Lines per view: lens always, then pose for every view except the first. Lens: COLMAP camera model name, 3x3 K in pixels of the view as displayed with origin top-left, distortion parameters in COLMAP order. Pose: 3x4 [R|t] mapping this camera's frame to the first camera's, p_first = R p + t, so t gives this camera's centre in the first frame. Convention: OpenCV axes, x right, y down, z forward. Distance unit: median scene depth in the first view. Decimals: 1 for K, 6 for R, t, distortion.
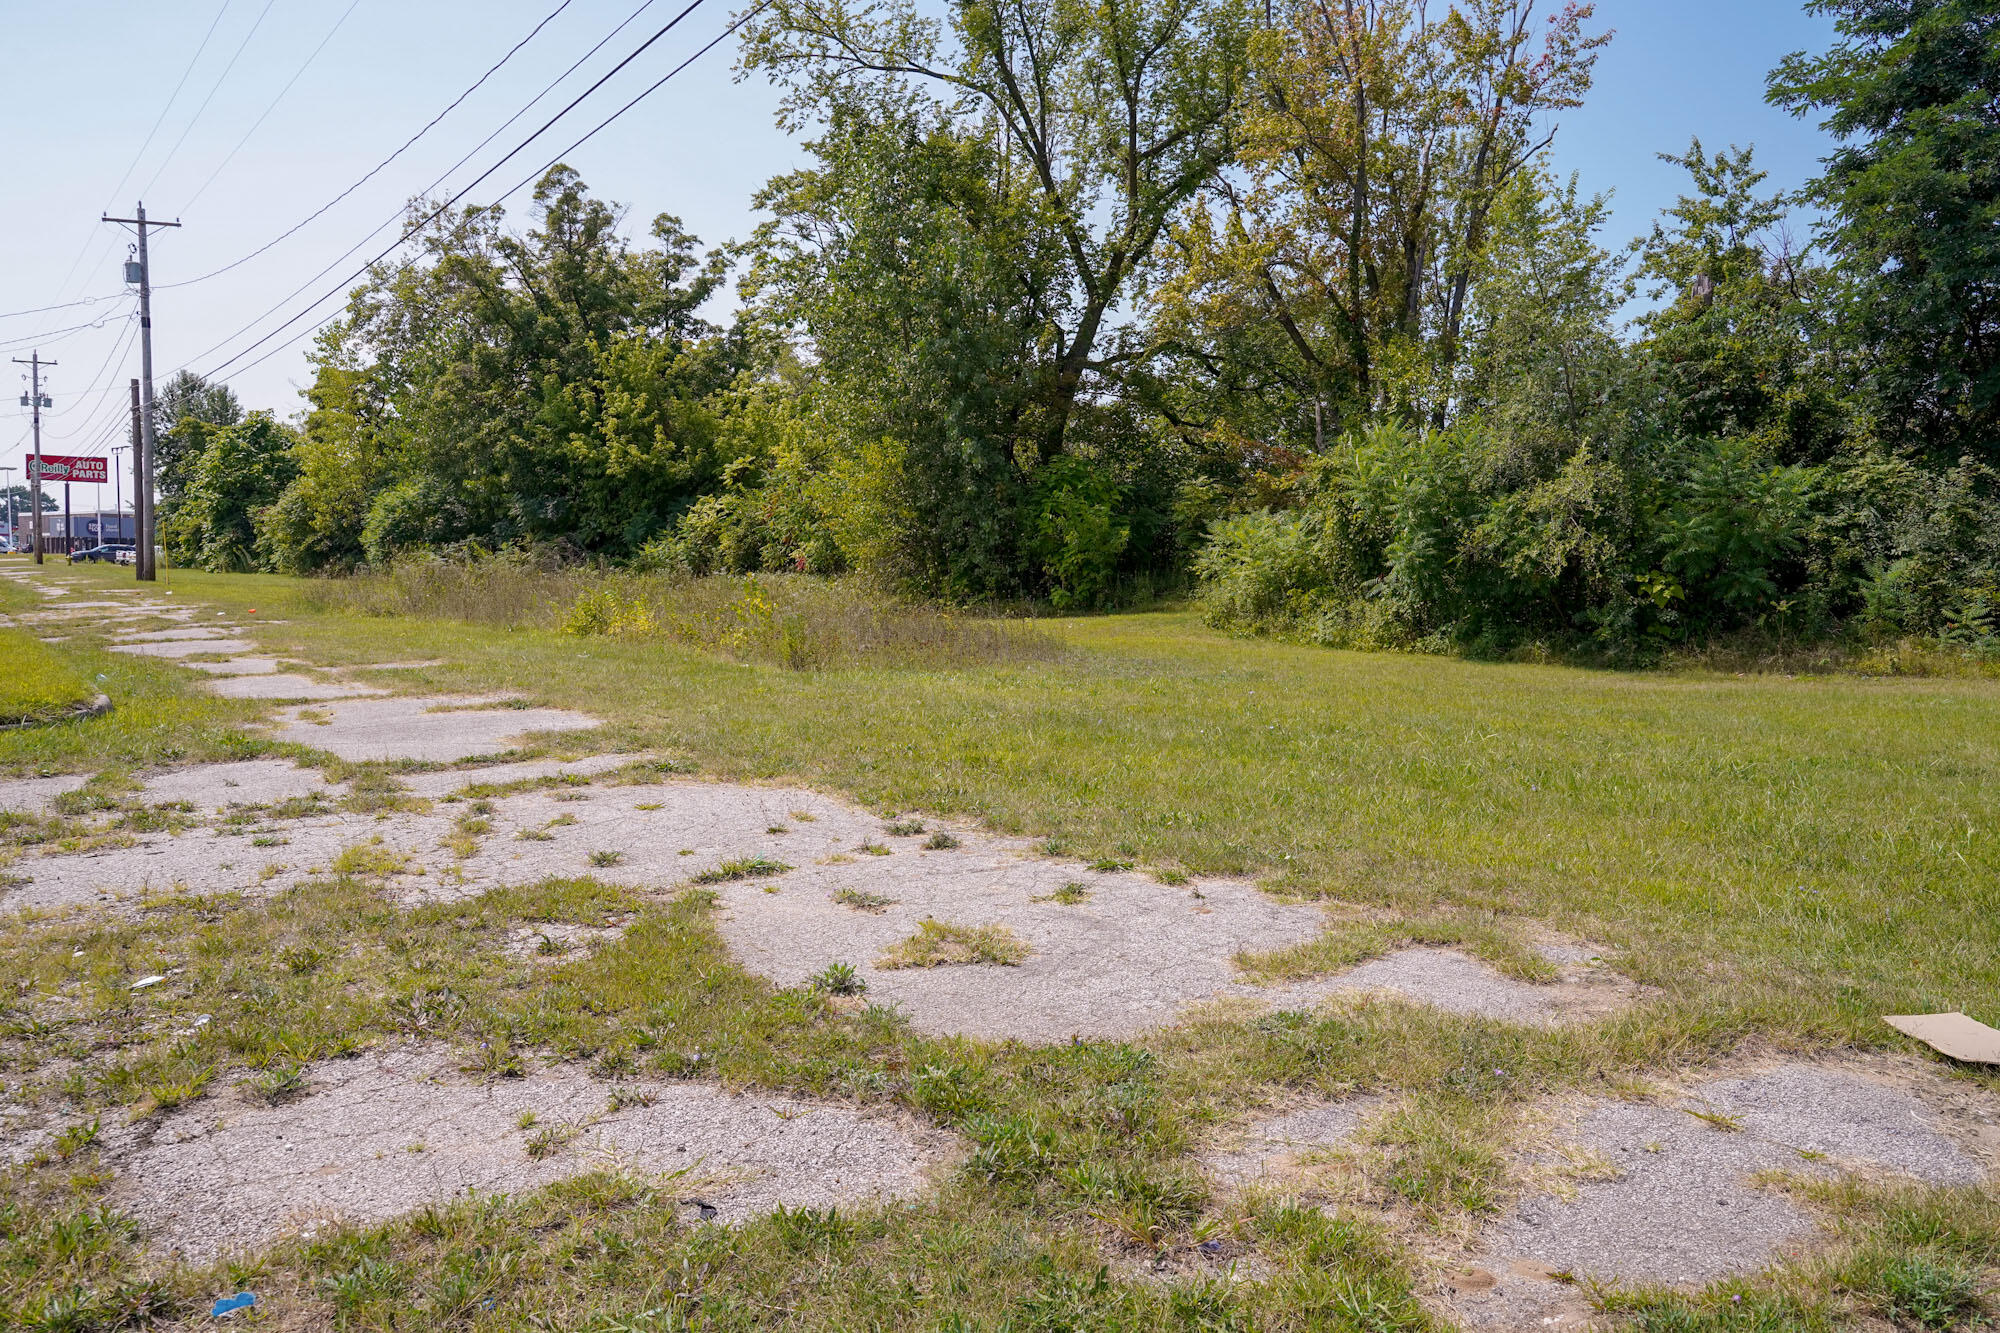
lens RADIAL K [[1639.5, 0, 1008.3], [0, 1639.5, 673.9], [0, 0, 1]] dist [0.000517, 0.008533]
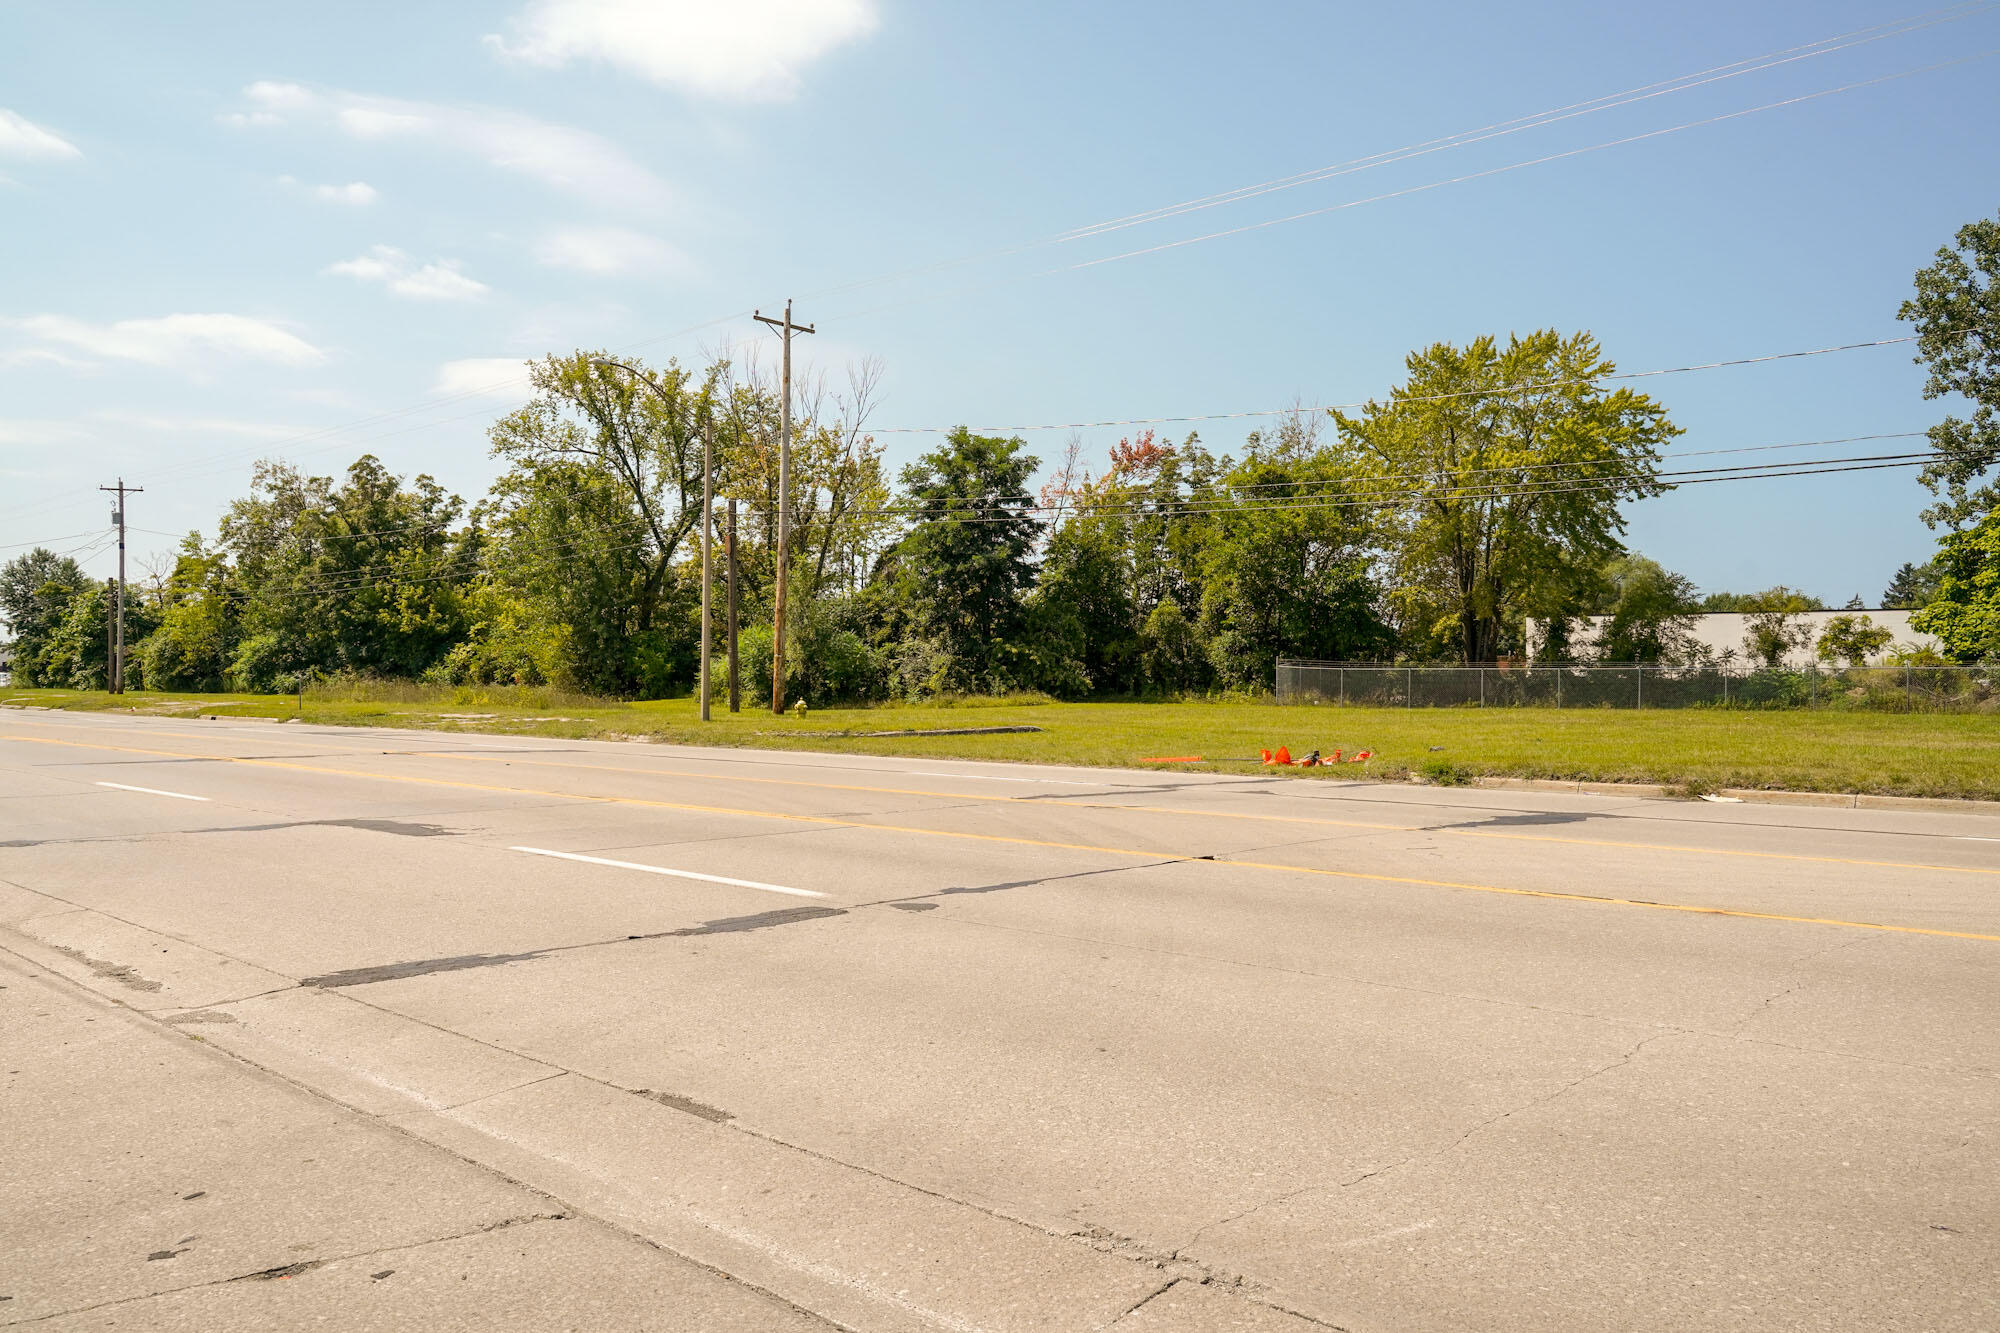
lens RADIAL K [[1639.5, 0, 1008.3], [0, 1639.5, 673.9], [0, 0, 1]] dist [0.000517, 0.008533]
pose [[0.980608, -0.010590, 0.195692, 0.056270], [0.024000, 0.997512, -0.066281, 0.060062], [-0.194503, 0.069692, 0.978423, -0.887113]]
